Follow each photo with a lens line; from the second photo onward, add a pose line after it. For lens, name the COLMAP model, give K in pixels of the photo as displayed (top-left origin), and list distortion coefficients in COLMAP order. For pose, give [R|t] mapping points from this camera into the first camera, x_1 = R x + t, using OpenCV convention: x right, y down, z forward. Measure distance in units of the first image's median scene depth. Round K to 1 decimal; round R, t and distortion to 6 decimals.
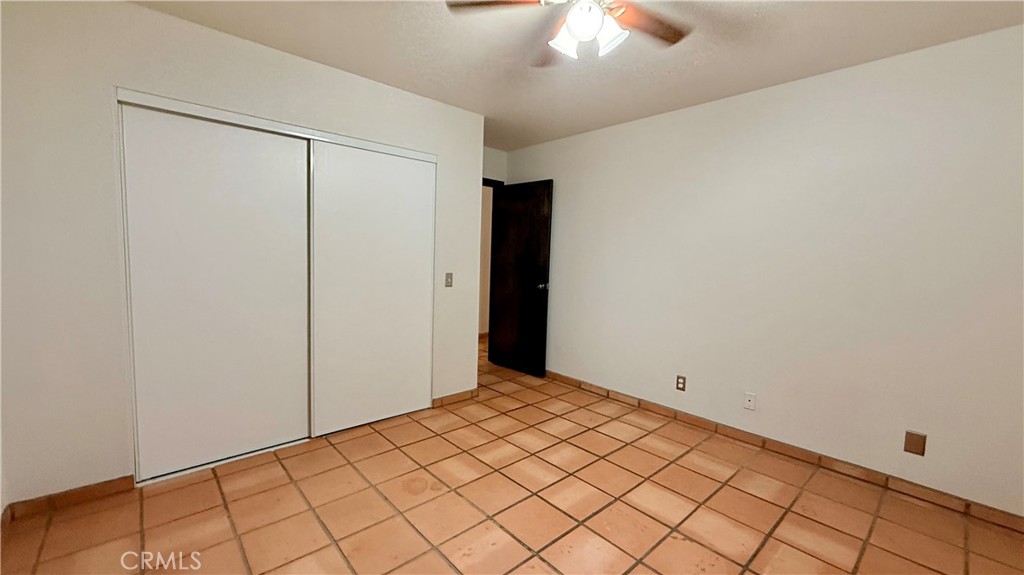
lens RADIAL K [[406.6, 0, 508.9], [0, 406.6, 287.6], [0, 0, 1]] dist [0.001850, -0.000037]
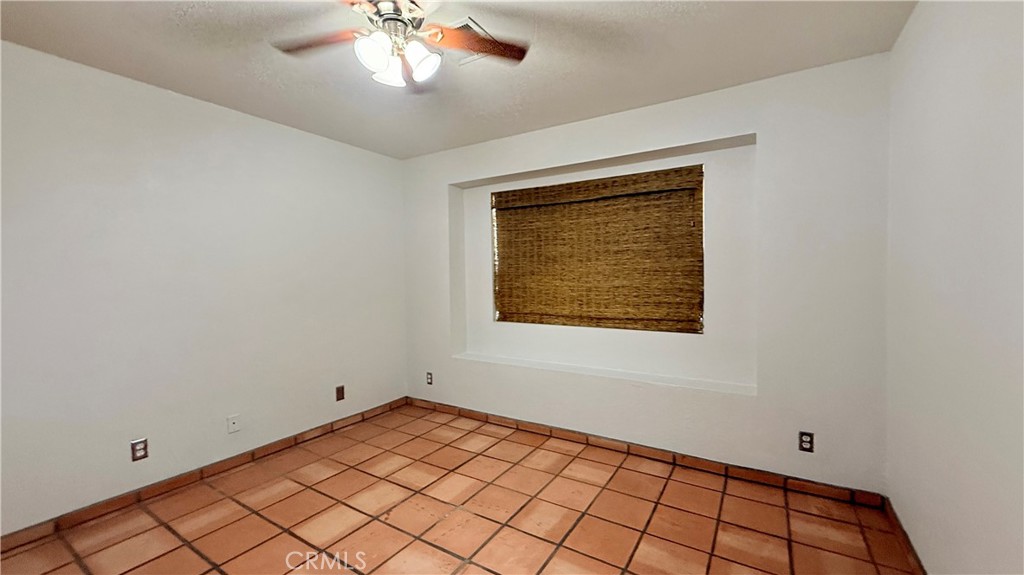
lens RADIAL K [[406.6, 0, 510.6], [0, 406.6, 284.3], [0, 0, 1]] dist [0.001850, -0.000037]
pose [[-0.262303, -0.052586, 0.963552, -0.562303], [0.078593, 0.994033, 0.075644, -0.083846], [-0.961780, 0.095570, -0.256605, 0.645238]]
